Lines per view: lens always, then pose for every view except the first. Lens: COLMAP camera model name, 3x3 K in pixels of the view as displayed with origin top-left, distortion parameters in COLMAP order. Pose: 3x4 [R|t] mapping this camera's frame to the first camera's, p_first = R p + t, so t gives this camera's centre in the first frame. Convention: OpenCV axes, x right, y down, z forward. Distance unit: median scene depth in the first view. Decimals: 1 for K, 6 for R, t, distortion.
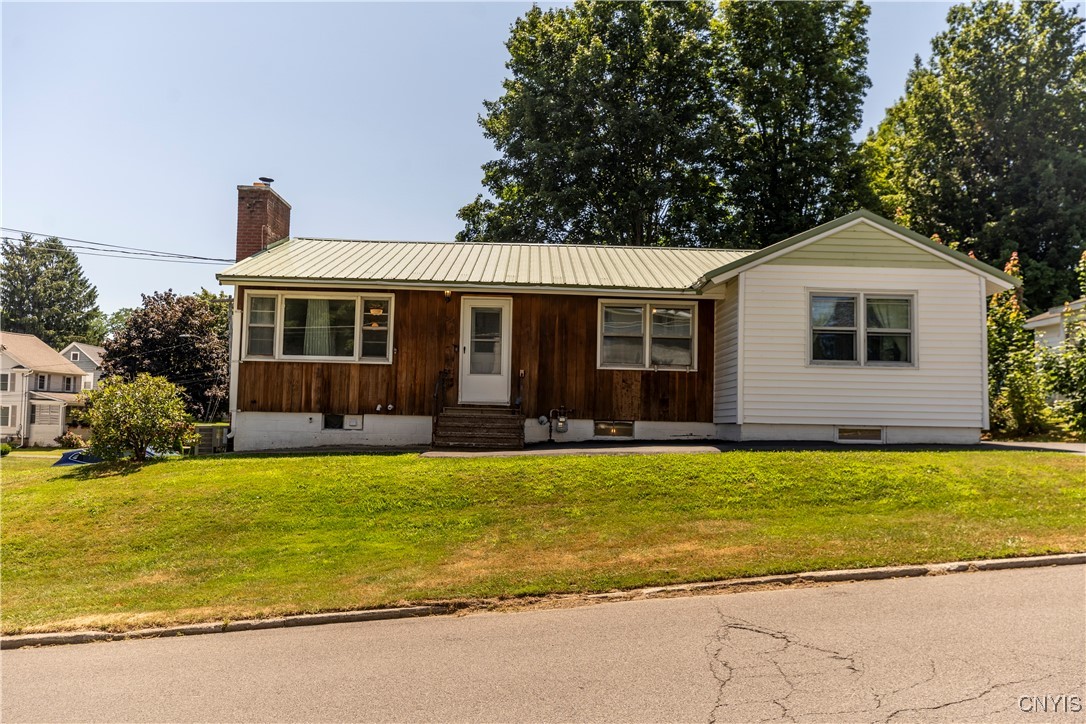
lens RADIAL K [[778.7, 0, 542.3], [0, 778.7, 362.1], [0, 0, 1]] dist [-0.004254, -0.001545]
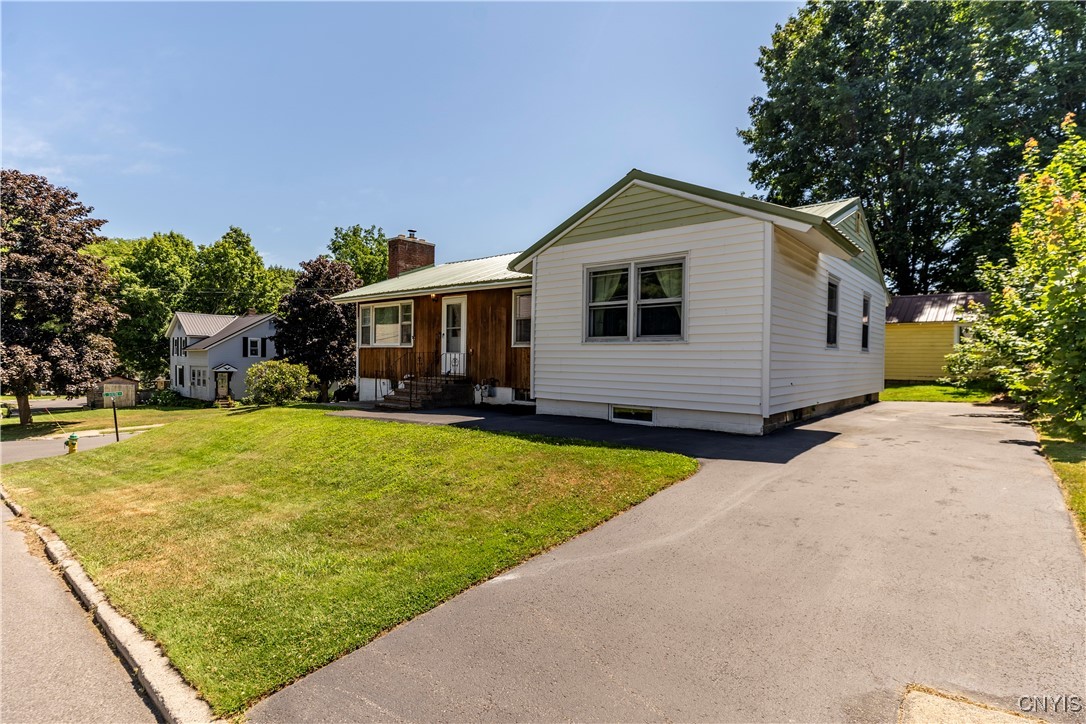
lens RADIAL K [[530.5, 0, 542.9], [0, 530.5, 362.9], [0, 0, 1]] dist [-0.015380, 0.005982]
pose [[0.759257, -0.005476, -0.650768, 0.652480], [0.050201, 0.997478, 0.050177, -0.006133], [0.648852, -0.070767, 0.757617, 0.394102]]
